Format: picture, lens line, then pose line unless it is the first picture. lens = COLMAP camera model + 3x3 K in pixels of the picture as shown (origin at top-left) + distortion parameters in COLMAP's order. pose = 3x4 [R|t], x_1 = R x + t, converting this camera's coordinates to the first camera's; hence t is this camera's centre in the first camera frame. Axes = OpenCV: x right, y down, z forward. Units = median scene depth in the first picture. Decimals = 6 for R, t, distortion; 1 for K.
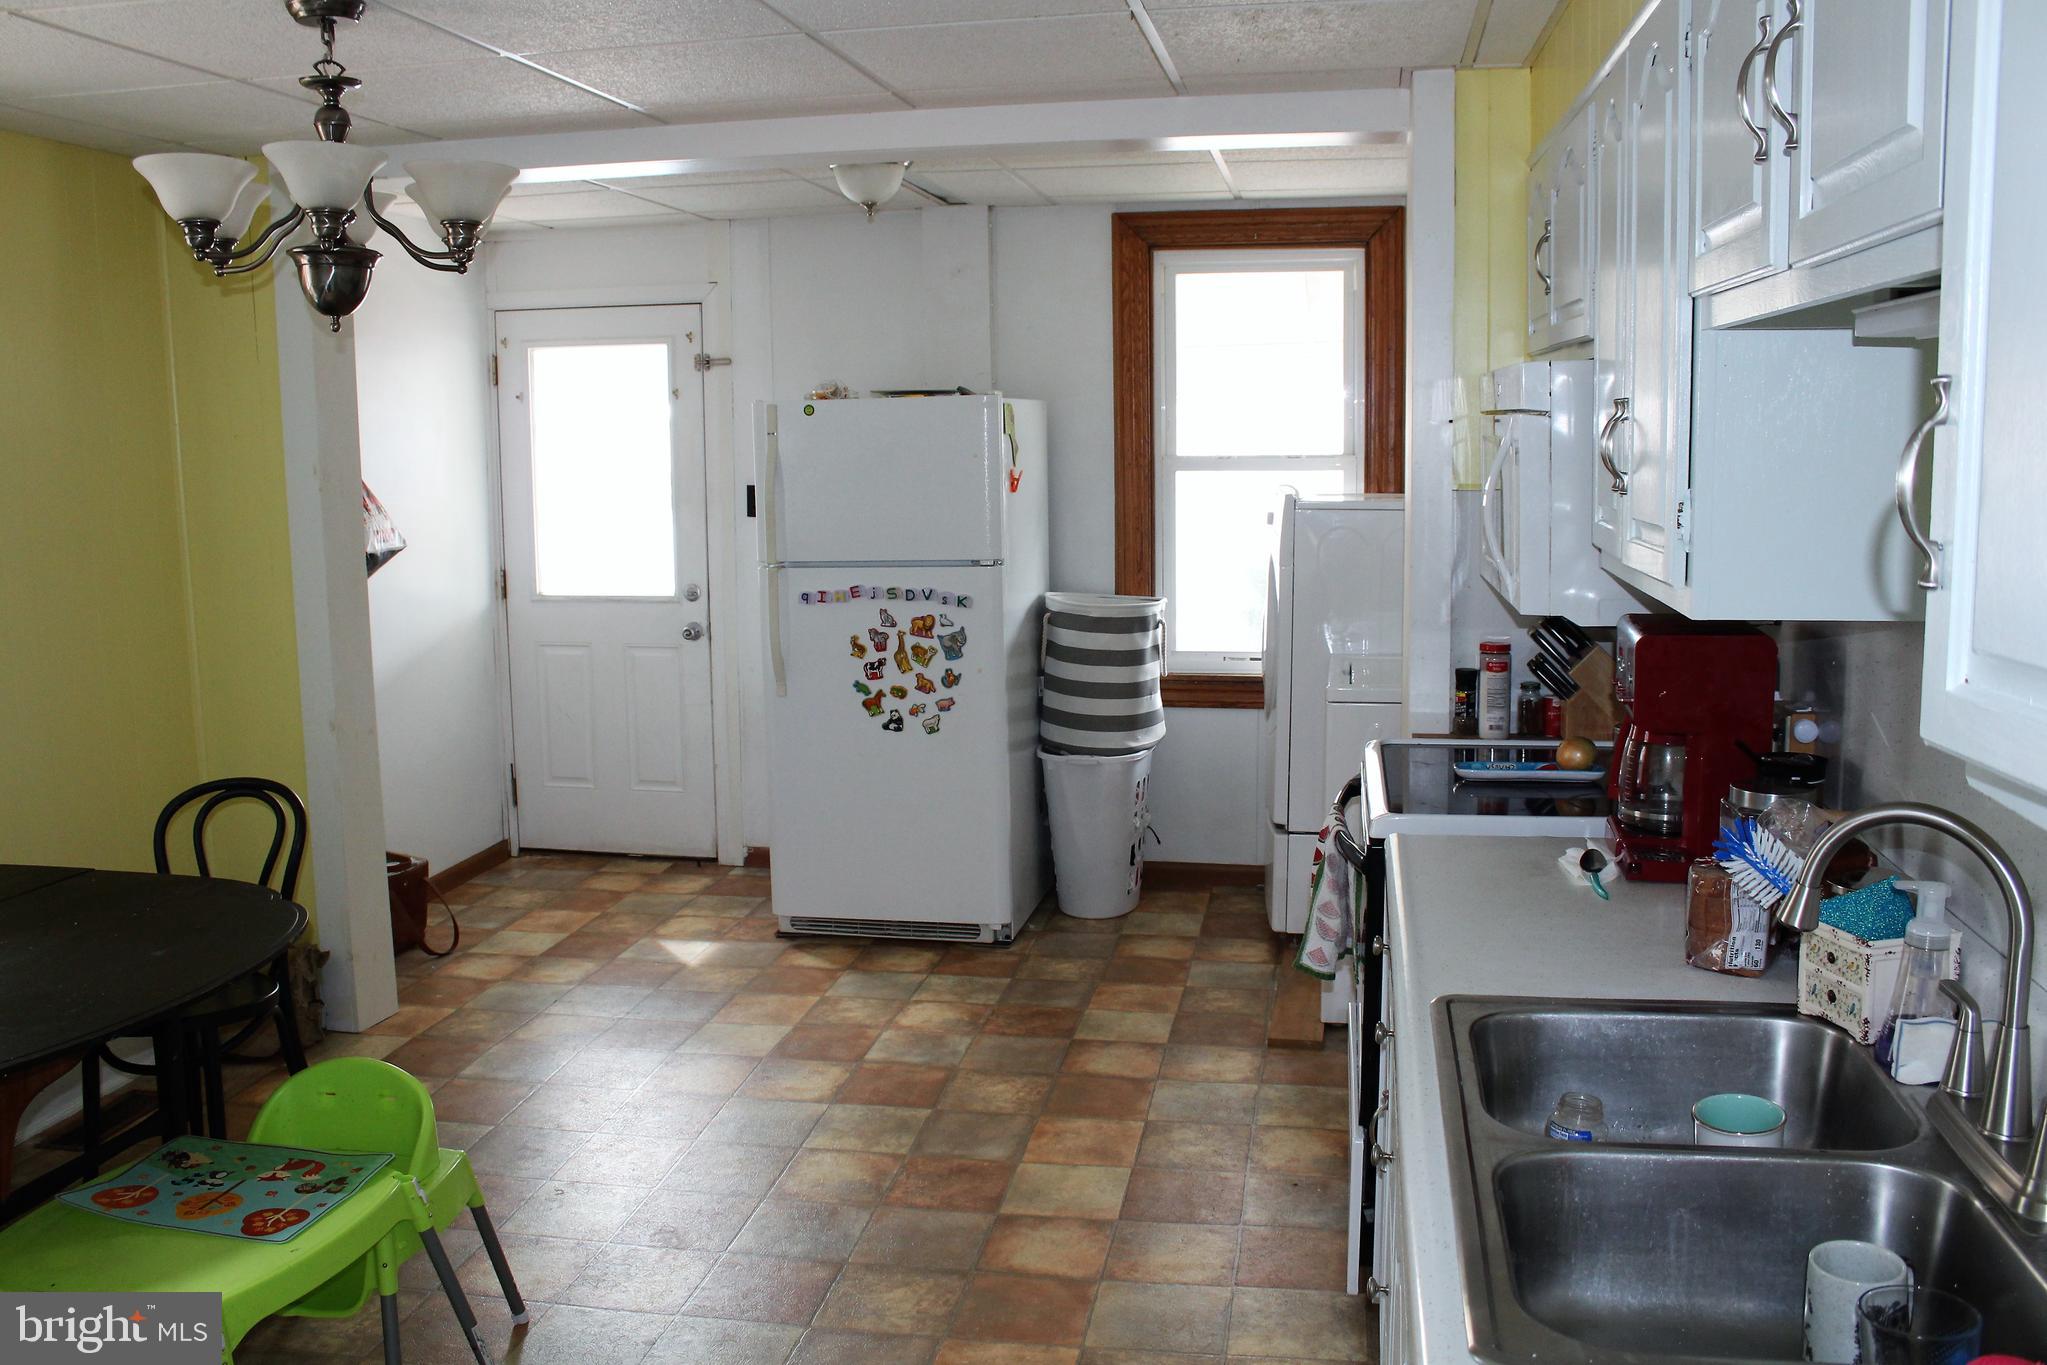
lens RADIAL K [[1833.5, 0, 1034.6], [0, 1833.5, 683.8], [0, 0, 1]] dist [-0.032807, 0.016467]
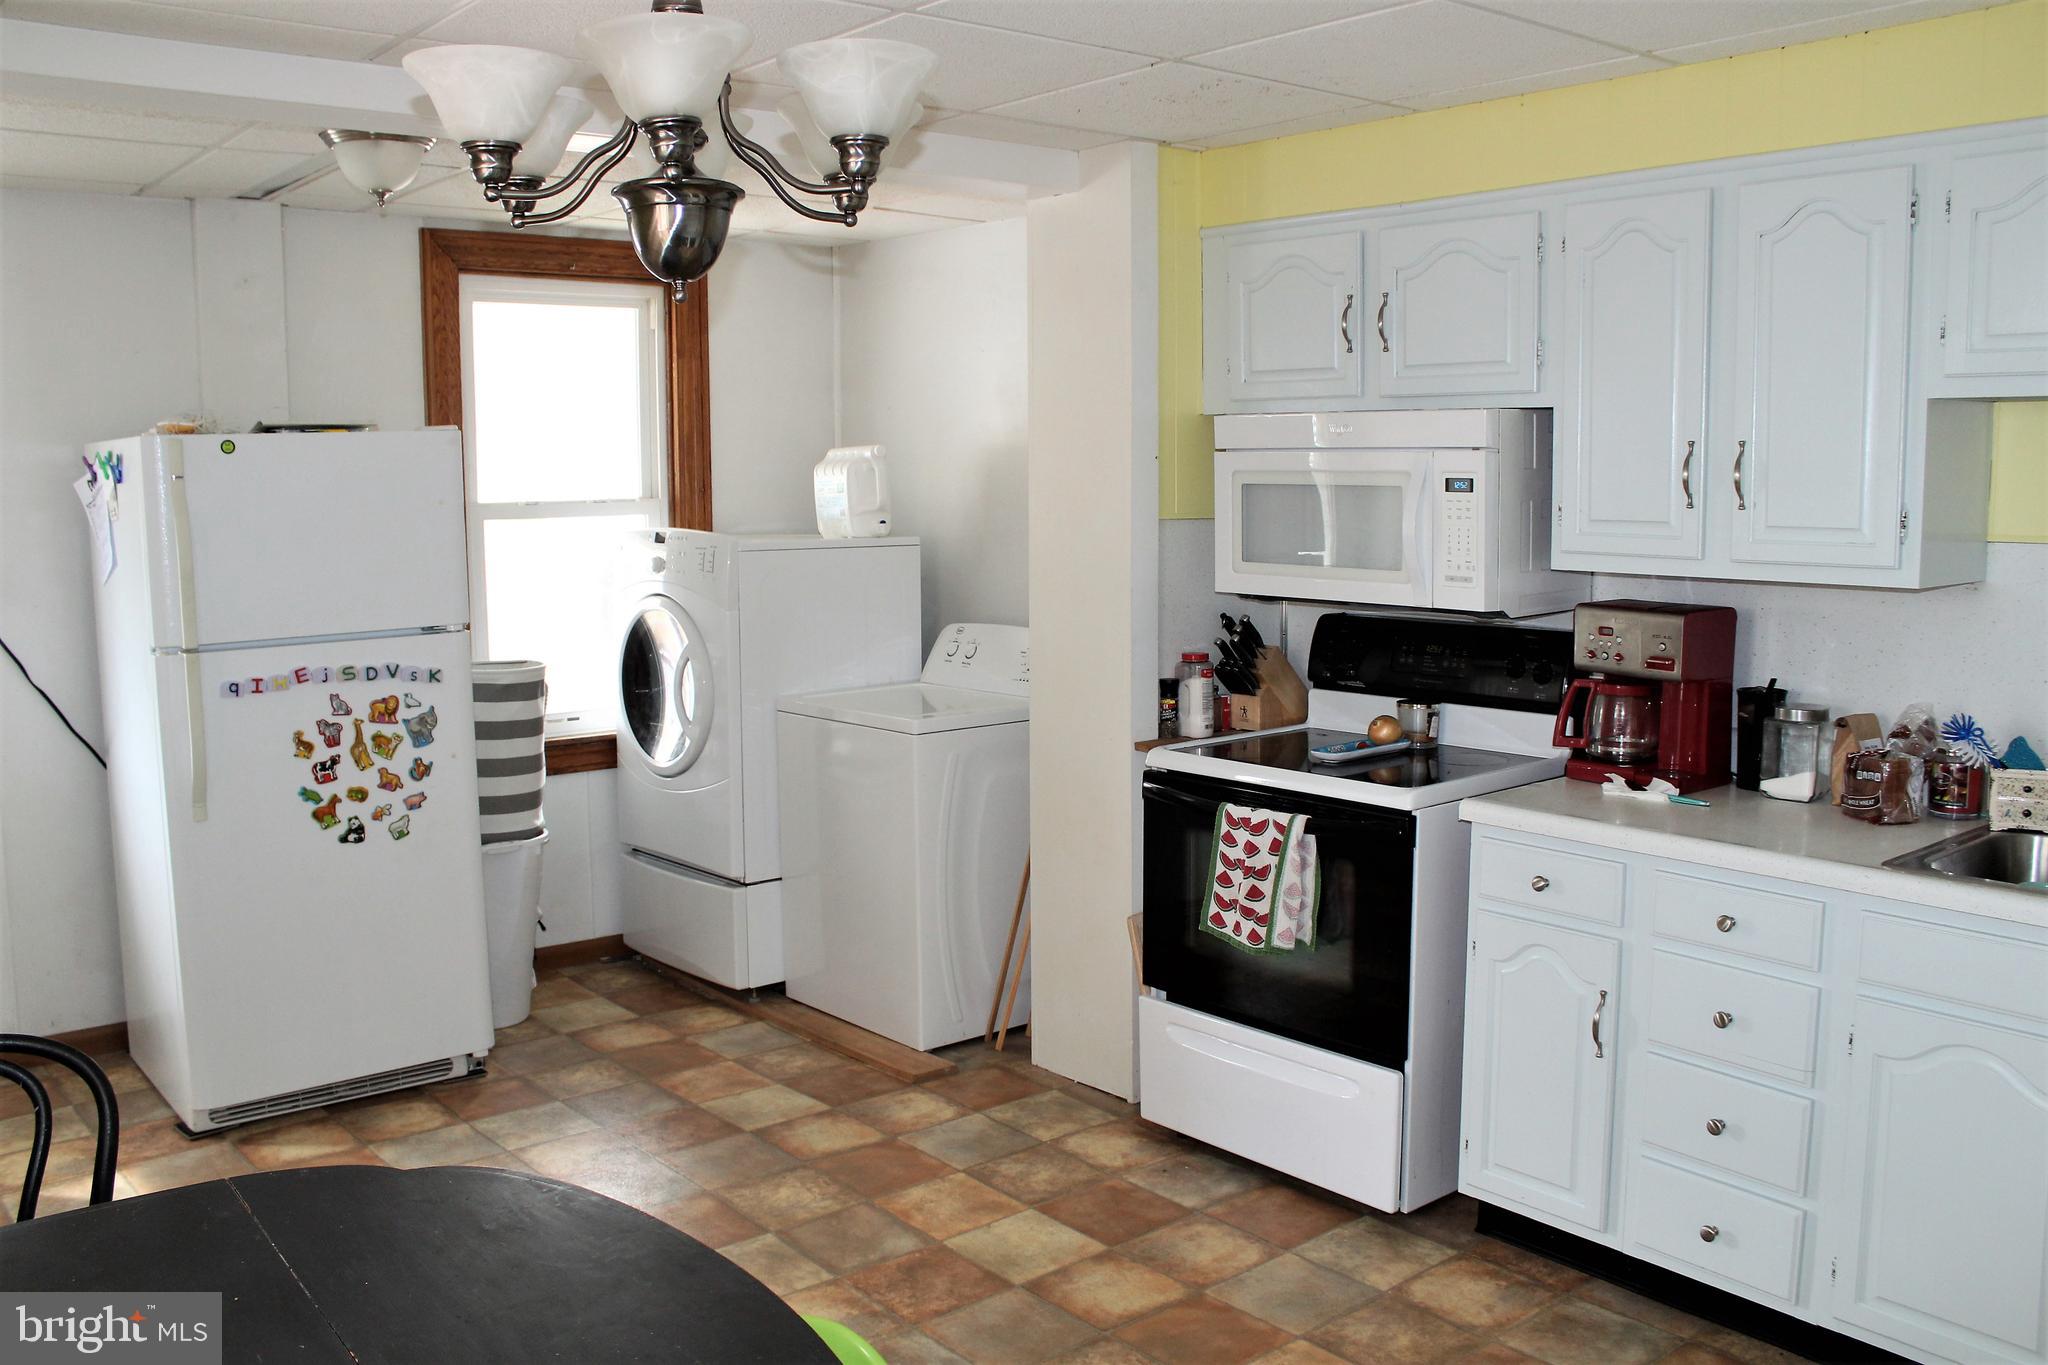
lens RADIAL K [[1834.3, 0, 1035.1], [0, 1834.3, 683.8], [0, 0, 1]] dist [-0.032807, 0.016467]
pose [[0.654844, -0.089253, 0.750475, -0.482120], [0.111863, 0.993511, 0.020548, -0.027240], [-0.747439, 0.070495, 0.660579, 0.237615]]
